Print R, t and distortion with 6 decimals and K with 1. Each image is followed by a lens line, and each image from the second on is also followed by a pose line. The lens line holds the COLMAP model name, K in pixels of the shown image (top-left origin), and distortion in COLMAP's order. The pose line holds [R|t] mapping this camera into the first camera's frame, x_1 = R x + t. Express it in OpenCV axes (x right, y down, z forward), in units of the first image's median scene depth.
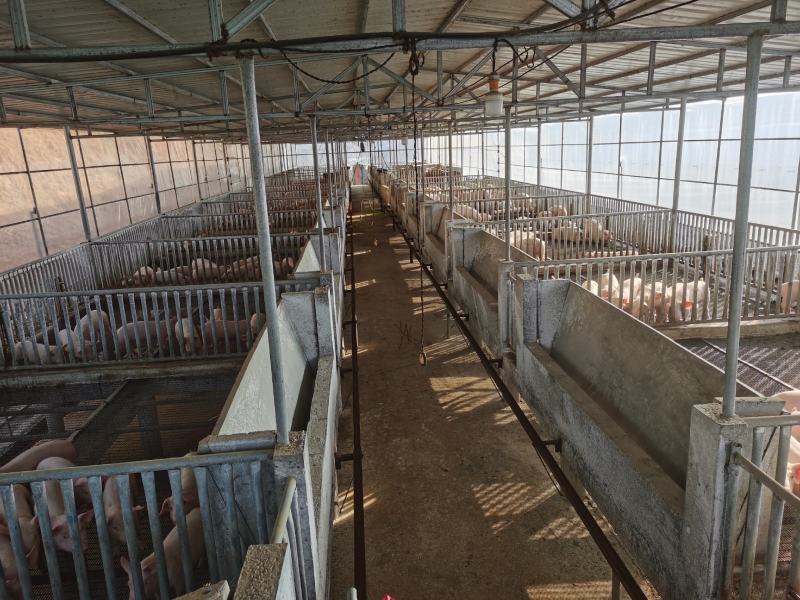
lens RADIAL K [[625.1, 0, 400.0], [0, 625.1, 300.0], [0, 0, 1]] dist [0.037131, -0.002495]
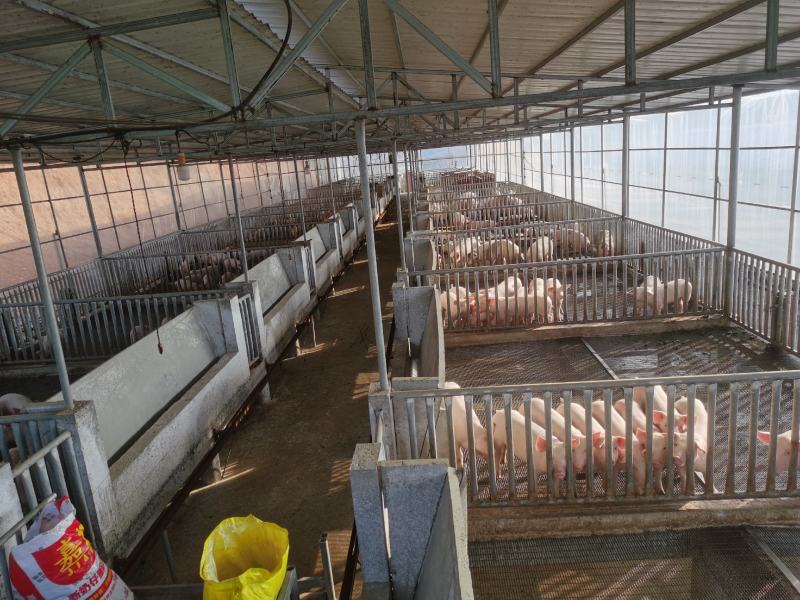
lens RADIAL K [[625.1, 0, 400.0], [0, 625.1, 300.0], [0, 0, 1]] dist [0.037131, -0.002495]
pose [[0.991862, -0.010365, -0.126893, 0.215771], [0.009627, 0.999933, -0.006423, -0.000504], [0.126951, 0.005149, 0.991896, -0.099066]]
